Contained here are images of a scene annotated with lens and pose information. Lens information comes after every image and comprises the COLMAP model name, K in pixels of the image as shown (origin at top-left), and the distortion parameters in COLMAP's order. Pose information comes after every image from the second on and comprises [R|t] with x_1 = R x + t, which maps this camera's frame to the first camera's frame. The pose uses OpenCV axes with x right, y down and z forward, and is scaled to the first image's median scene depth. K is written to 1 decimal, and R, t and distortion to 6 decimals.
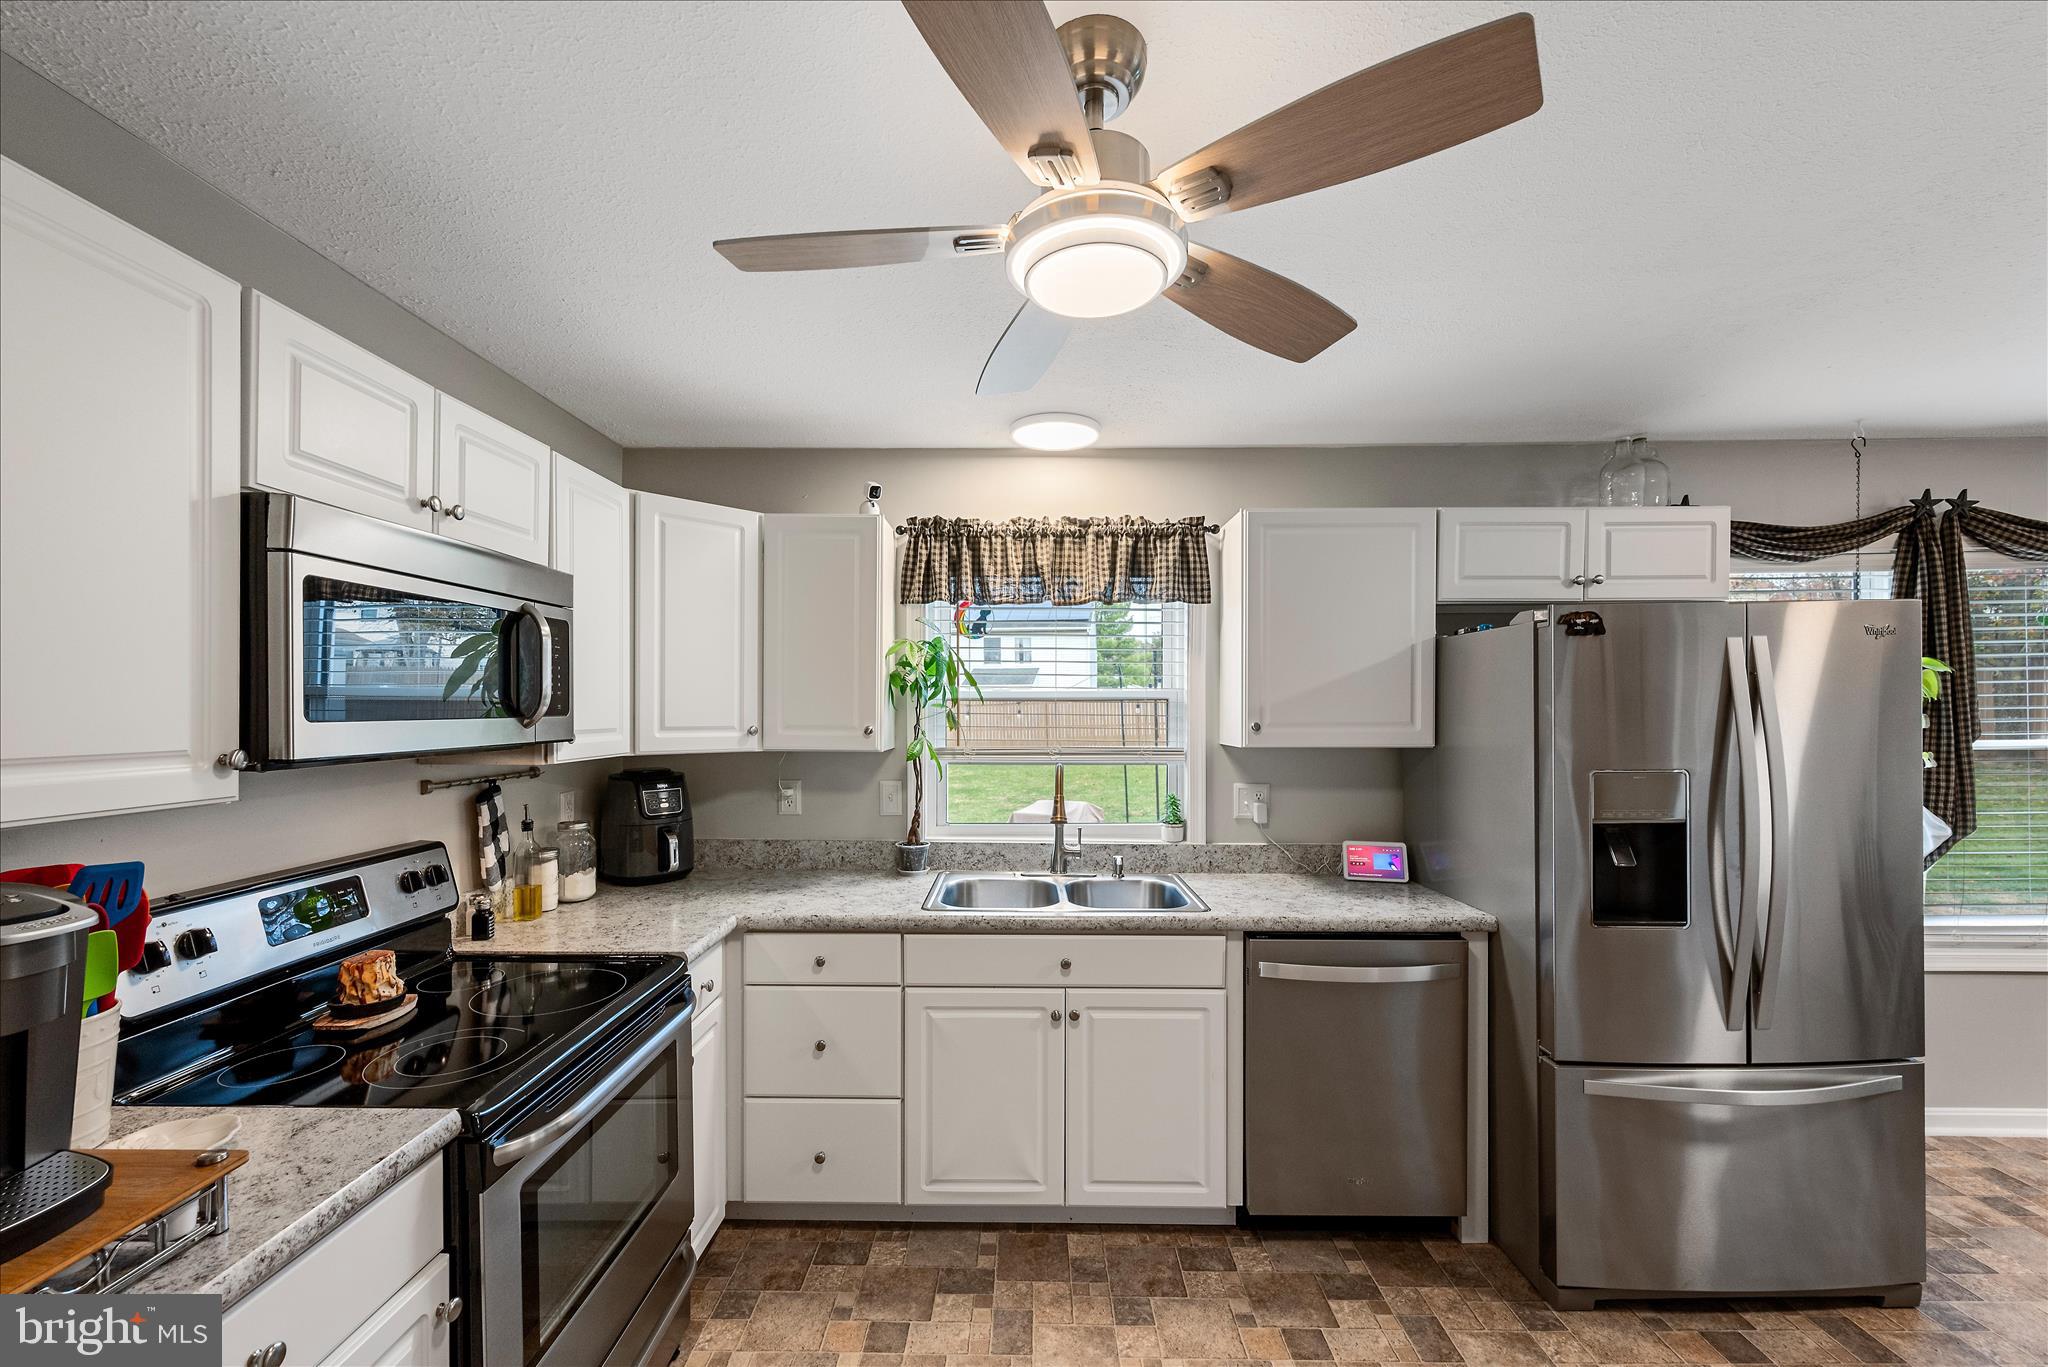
lens RADIAL K [[814.8, 0, 1049.0], [0, 814.8, 722.6], [0, 0, 1]] dist [0.000311, -0.000284]
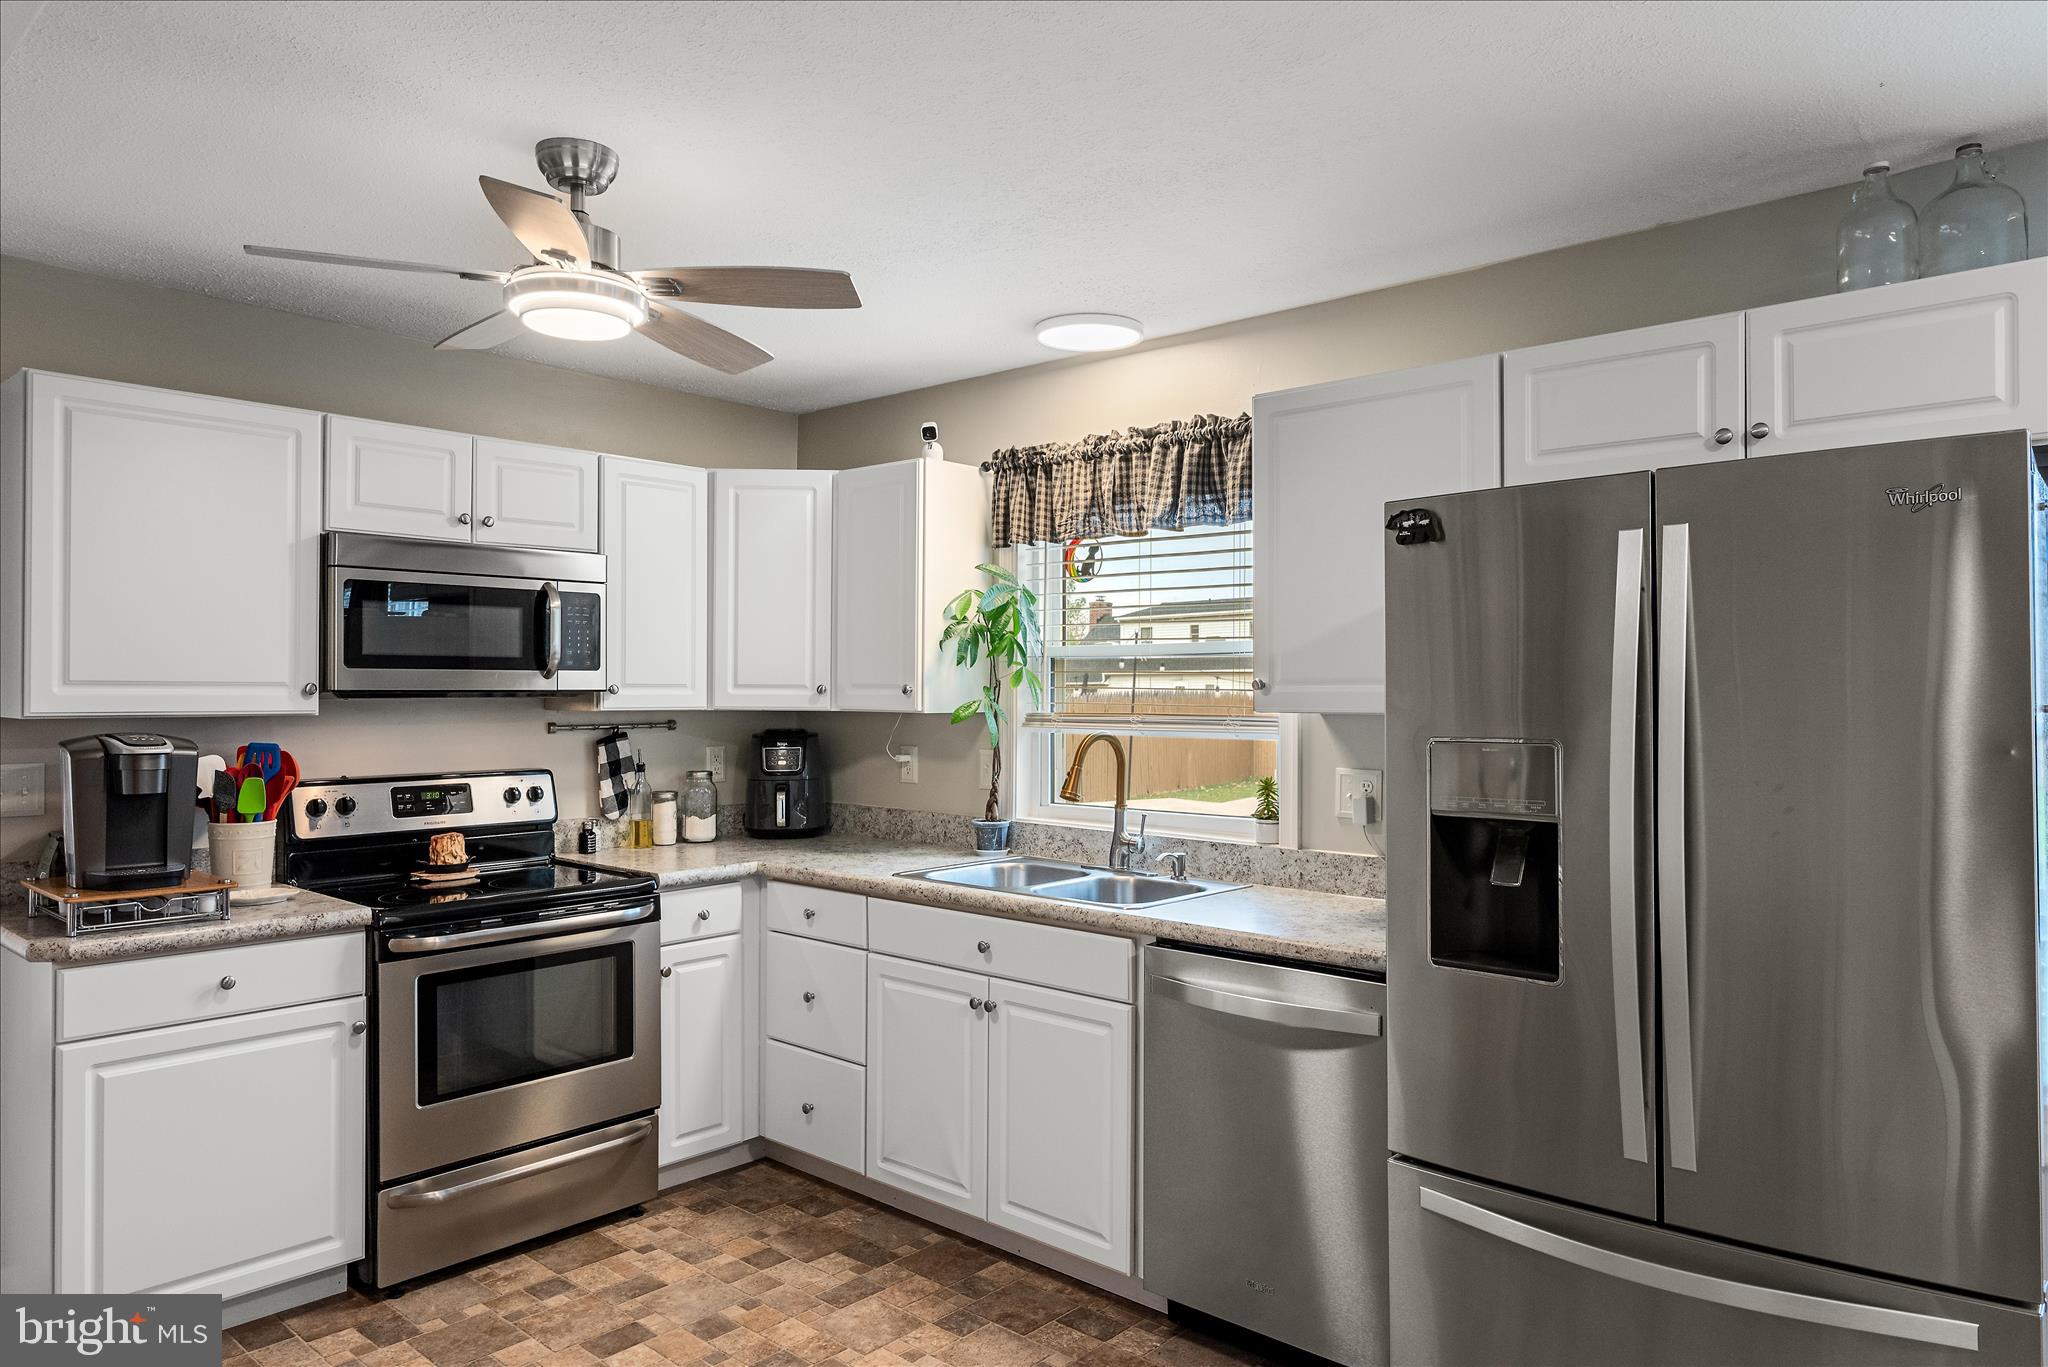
lens RADIAL K [[1296.3, 0, 1029.6], [0, 1296.3, 699.6], [0, 0, 1]] dist [-0.003140, 0.000160]
pose [[0.757369, 0.005485, -0.652964, 0.955961], [-0.012407, 0.999905, -0.005992, 0.031721], [0.652869, 0.012639, 0.757366, -0.044551]]
